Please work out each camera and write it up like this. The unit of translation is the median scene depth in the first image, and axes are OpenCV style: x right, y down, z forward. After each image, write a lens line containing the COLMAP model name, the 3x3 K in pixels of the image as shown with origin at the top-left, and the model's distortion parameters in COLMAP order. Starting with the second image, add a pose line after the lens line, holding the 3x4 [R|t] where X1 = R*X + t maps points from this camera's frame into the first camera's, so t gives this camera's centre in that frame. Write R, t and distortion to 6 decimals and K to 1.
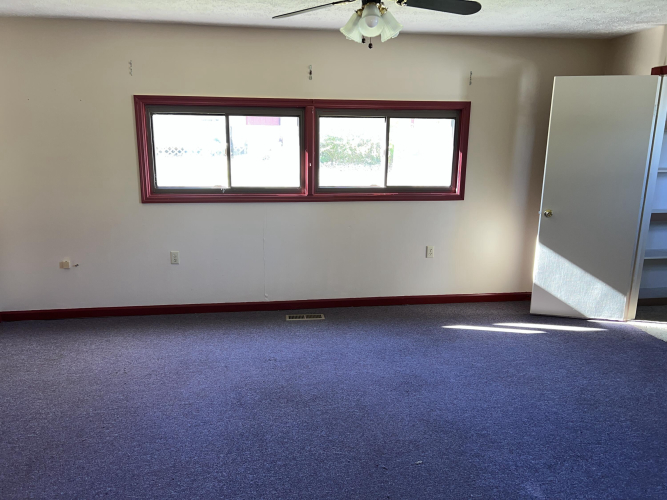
lens RADIAL K [[503.4, 0, 328.6], [0, 503.4, 246.1], [0, 0, 1]] dist [0.036562, -0.024875]
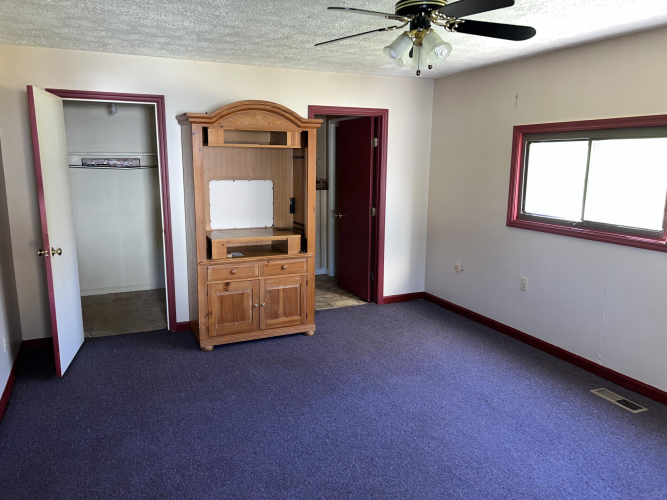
lens RADIAL K [[503.4, 0, 328.5], [0, 503.4, 253.3], [0, 0, 1]] dist [0.036562, -0.024875]
pose [[0.274519, 0.173722, -0.945759, 0.545453], [-0.204823, 0.971538, 0.119004, -0.078736], [0.939514, 0.161044, 0.302288, 0.333091]]
